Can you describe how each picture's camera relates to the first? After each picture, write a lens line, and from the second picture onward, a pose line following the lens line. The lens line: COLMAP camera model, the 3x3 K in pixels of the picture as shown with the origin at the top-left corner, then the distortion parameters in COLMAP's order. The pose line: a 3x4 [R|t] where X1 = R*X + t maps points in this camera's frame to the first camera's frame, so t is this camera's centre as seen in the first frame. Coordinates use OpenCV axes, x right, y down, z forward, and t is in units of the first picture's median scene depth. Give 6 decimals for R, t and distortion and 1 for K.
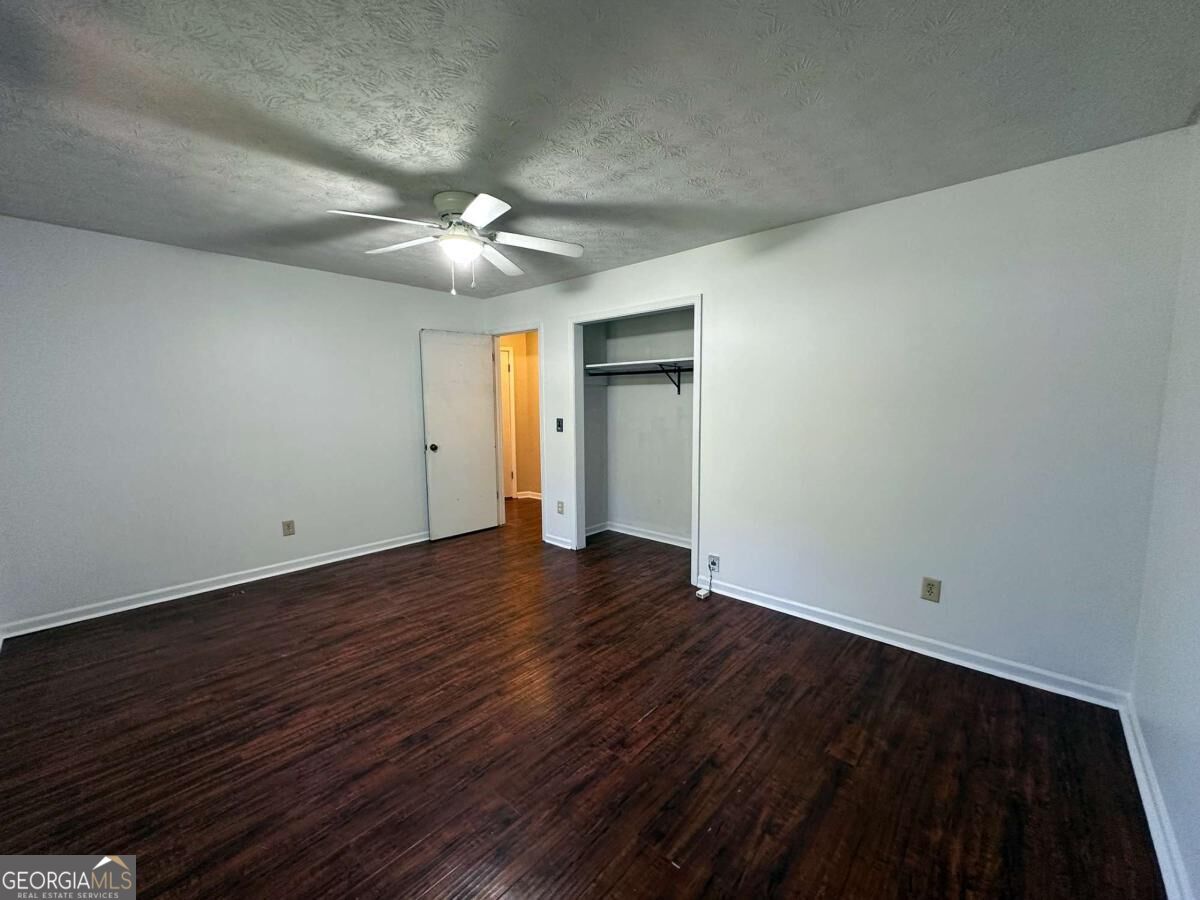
lens RADIAL K [[477.6, 0, 600.0], [0, 477.6, 450.0], [0, 0, 1]] dist [-0.001103, -0.000110]
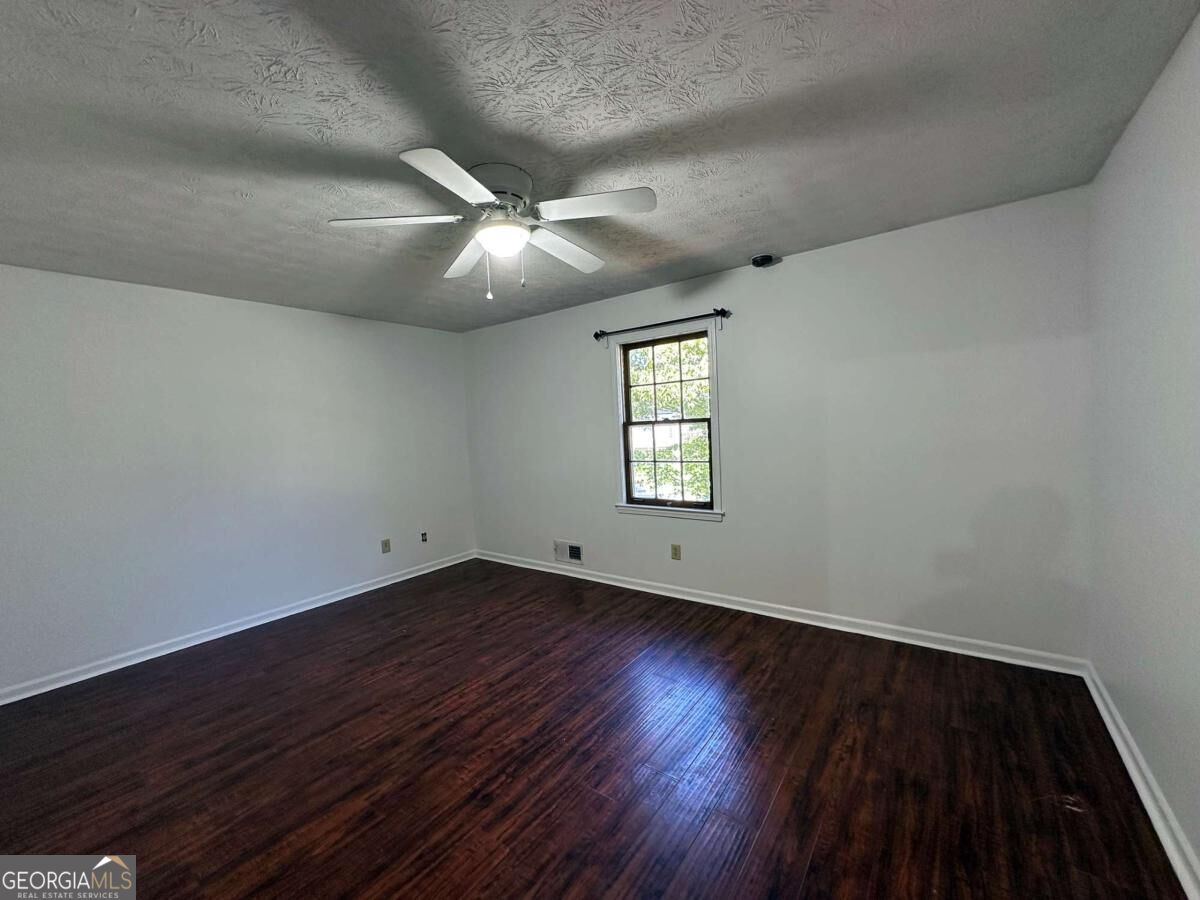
lens RADIAL K [[477.6, 0, 600.0], [0, 477.6, 450.0], [0, 0, 1]] dist [-0.001103, -0.000110]
pose [[-0.993652, 0.056247, -0.097430, -0.340927], [0.040401, 0.986680, 0.157579, -0.191242], [0.104995, 0.152643, -0.982688, 1.796051]]
